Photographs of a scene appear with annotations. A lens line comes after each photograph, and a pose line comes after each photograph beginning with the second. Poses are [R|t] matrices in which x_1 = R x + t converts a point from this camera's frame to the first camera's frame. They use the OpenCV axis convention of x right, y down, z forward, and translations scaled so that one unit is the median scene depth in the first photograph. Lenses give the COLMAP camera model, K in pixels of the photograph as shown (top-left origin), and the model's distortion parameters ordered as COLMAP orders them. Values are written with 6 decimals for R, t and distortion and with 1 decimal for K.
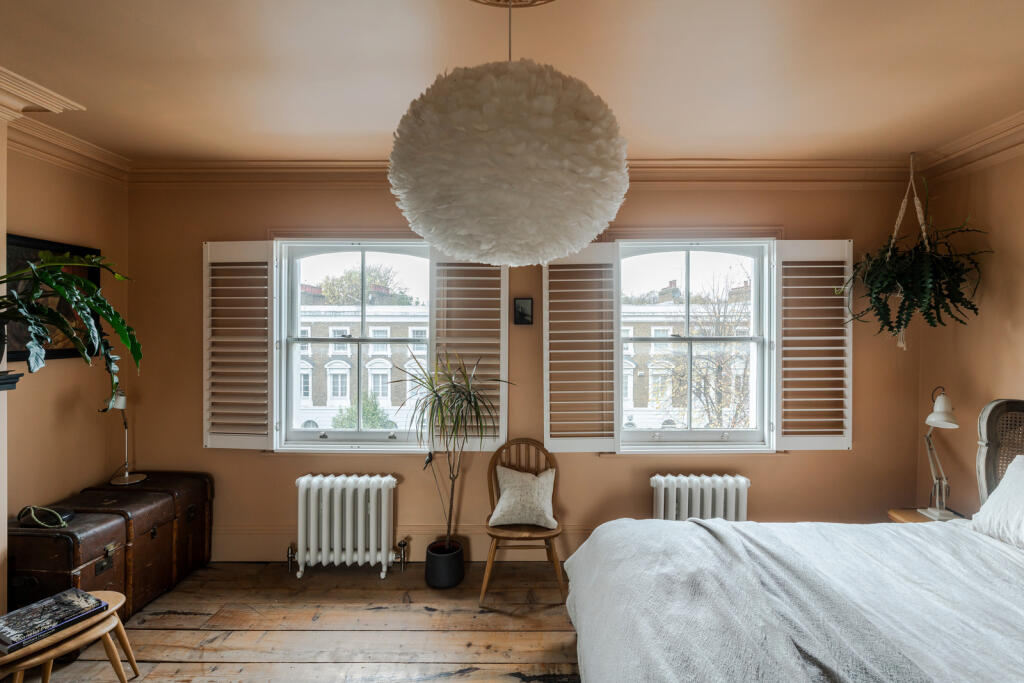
lens RADIAL K [[488.5, 0, 512.0], [0, 488.5, 341.5], [0, 0, 1]] dist [0.002297, 0.001926]
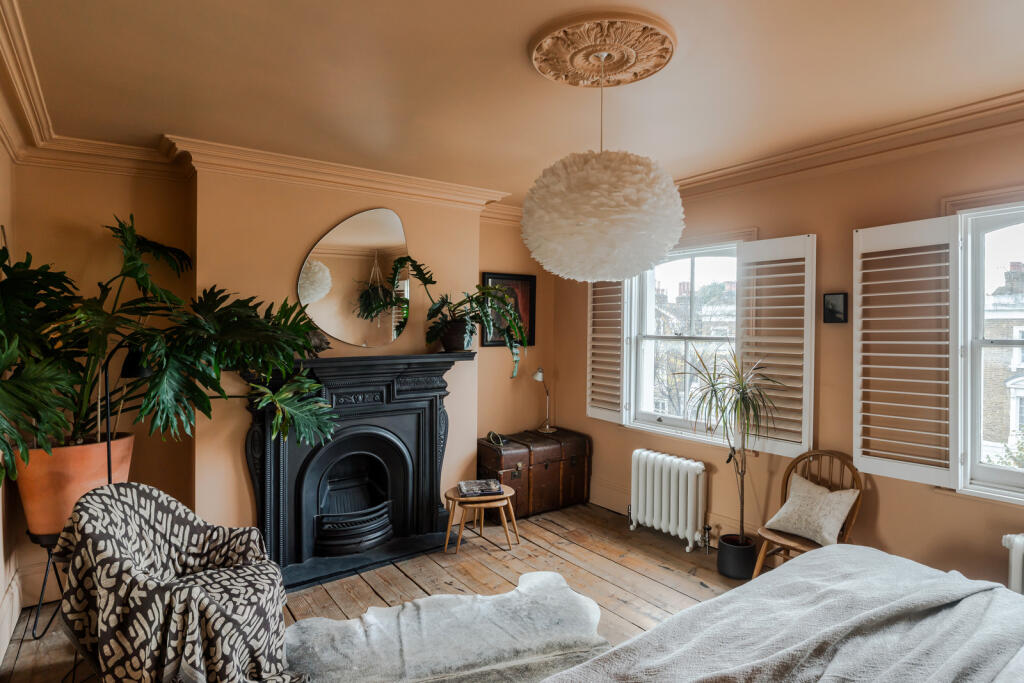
lens RADIAL K [[555.7, 0, 512.0], [0, 555.7, 341.5], [0, 0, 1]] dist [0.000315, -0.000269]
pose [[0.588994, 0.019965, -0.807891, 0.504735], [-0.022218, 0.999717, 0.008507, 0.003704], [0.807832, 0.012939, 0.589271, -0.072684]]
